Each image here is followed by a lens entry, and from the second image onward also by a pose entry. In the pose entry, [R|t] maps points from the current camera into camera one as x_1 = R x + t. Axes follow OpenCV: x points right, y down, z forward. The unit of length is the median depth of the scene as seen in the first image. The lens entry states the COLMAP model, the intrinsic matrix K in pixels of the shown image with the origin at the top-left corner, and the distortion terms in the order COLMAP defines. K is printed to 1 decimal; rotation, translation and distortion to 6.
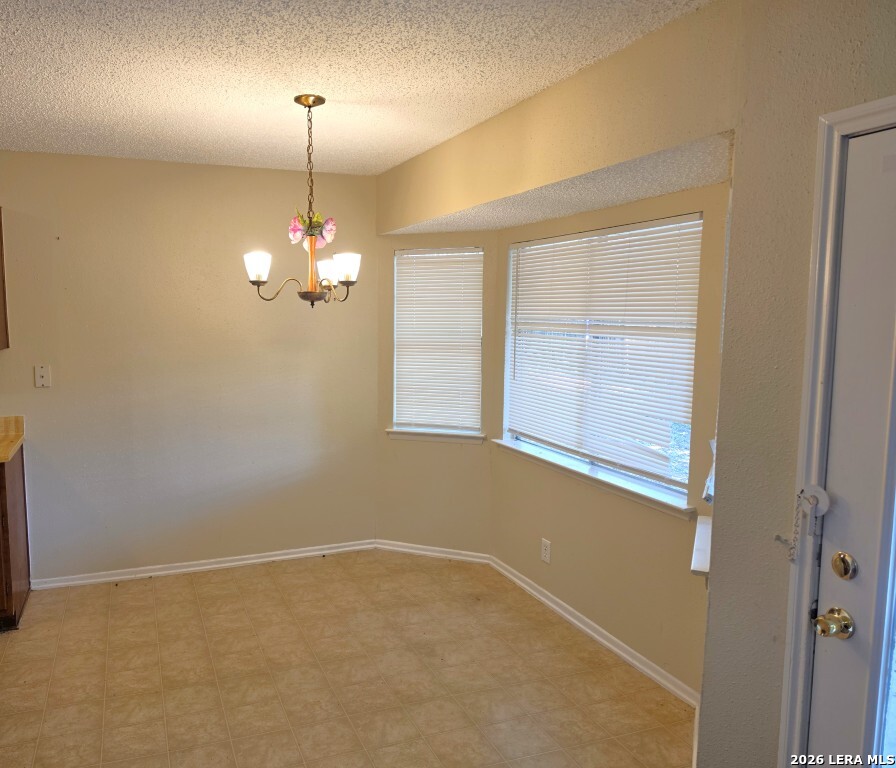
lens RADIAL K [[697.0, 0, 380.2], [0, 697.0, 388.4], [0, 0, 1]] dist [0.057489, -0.104183]
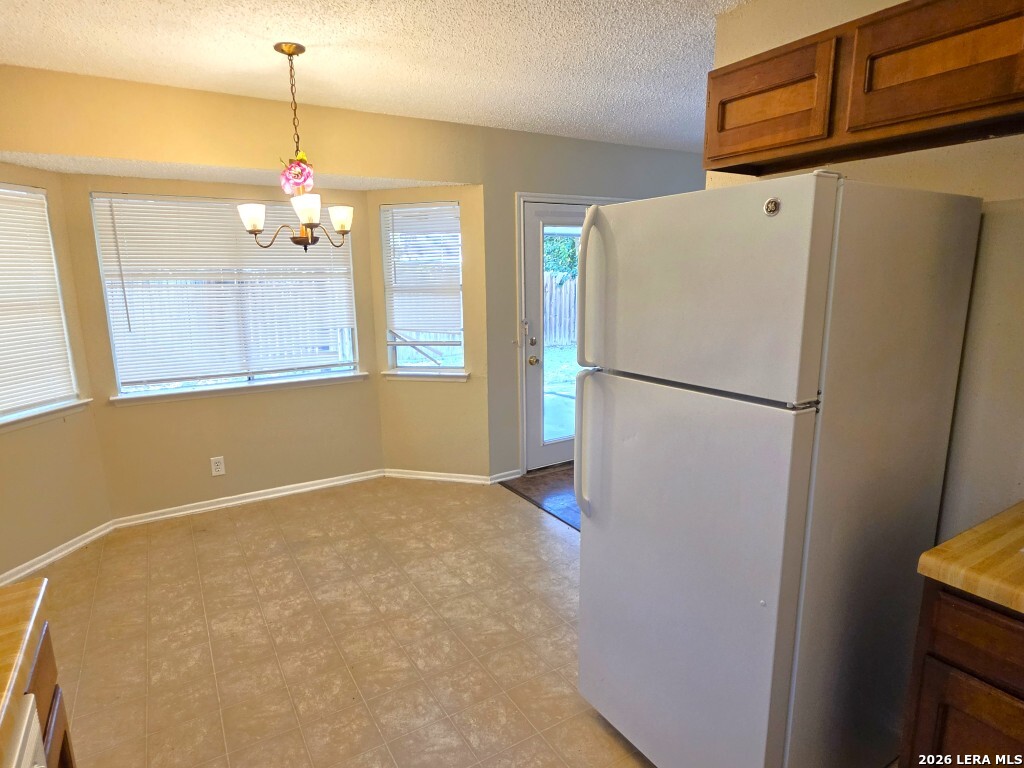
lens RADIAL K [[579.7, 0, 505.1], [0, 579.7, 384.5], [0, 0, 1]] dist [-0.008962, 0.001208]
pose [[-0.191708, -0.186922, 0.963488, -0.974659], [0.120571, 0.969774, 0.212132, -0.065895], [-0.974018, 0.156836, -0.163376, 0.826787]]
